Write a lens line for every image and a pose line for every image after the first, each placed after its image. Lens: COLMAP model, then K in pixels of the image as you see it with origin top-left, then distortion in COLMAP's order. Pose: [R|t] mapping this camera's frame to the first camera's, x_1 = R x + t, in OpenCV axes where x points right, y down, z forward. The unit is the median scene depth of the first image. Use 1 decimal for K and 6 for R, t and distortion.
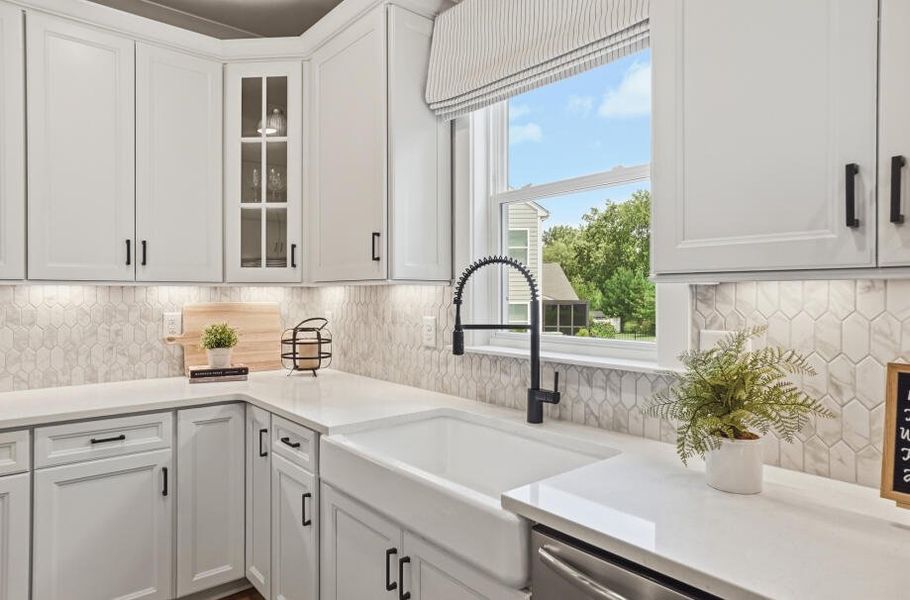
lens RADIAL K [[554.9, 0, 456.8], [0, 554.9, 296.0], [0, 0, 1]] dist [-0.003773, -0.000340]
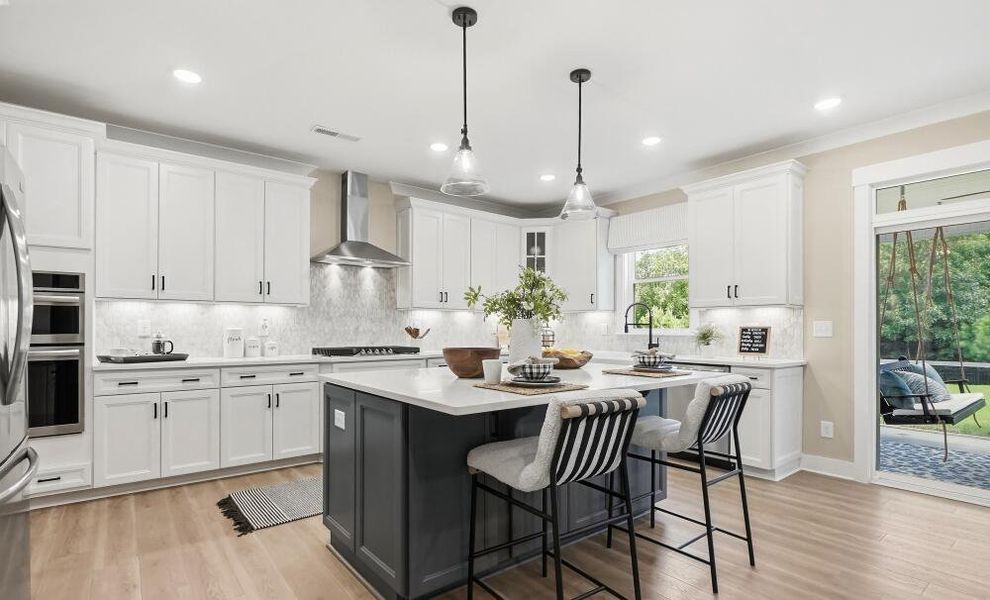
lens RADIAL K [[477.2, 0, 494.1], [0, 477.2, 333.7], [0, 0, 1]] dist [0.001939, -0.000016]
pose [[0.999490, 0.005607, -0.031439, -0.466200], [-0.005420, 0.999967, 0.006030, 0.067271], [0.031472, -0.005857, 0.999487, -1.232884]]
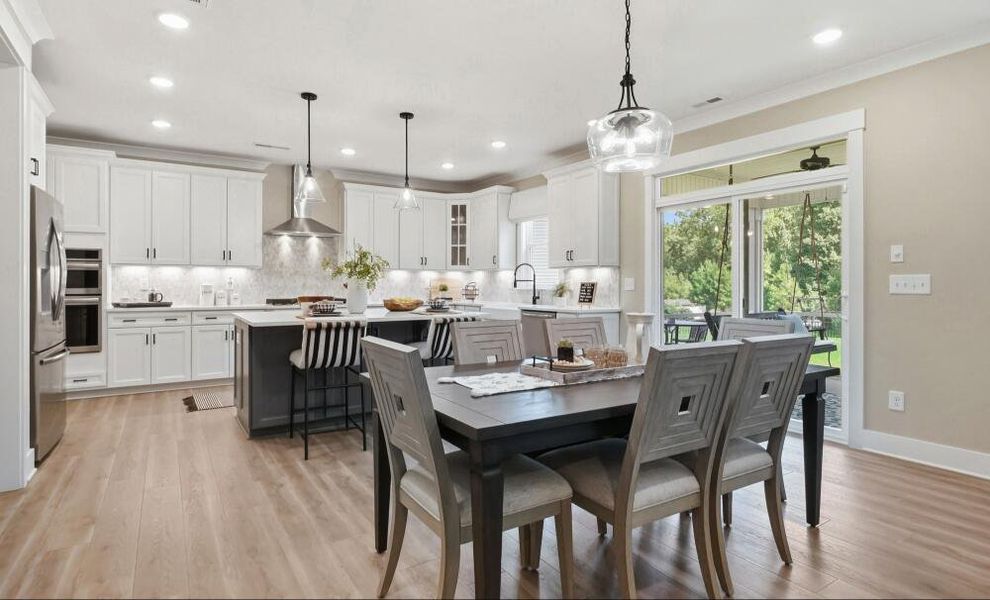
lens RADIAL K [[514.7, 0, 496.3], [0, 514.7, 289.6], [0, 0, 1]] dist [0.010679, 0.000805]
pose [[0.992023, 0.005410, -0.125939, 0.231121], [-0.004656, 0.999969, 0.006274, 0.067373], [0.125969, -0.005637, 0.992018, -1.859271]]
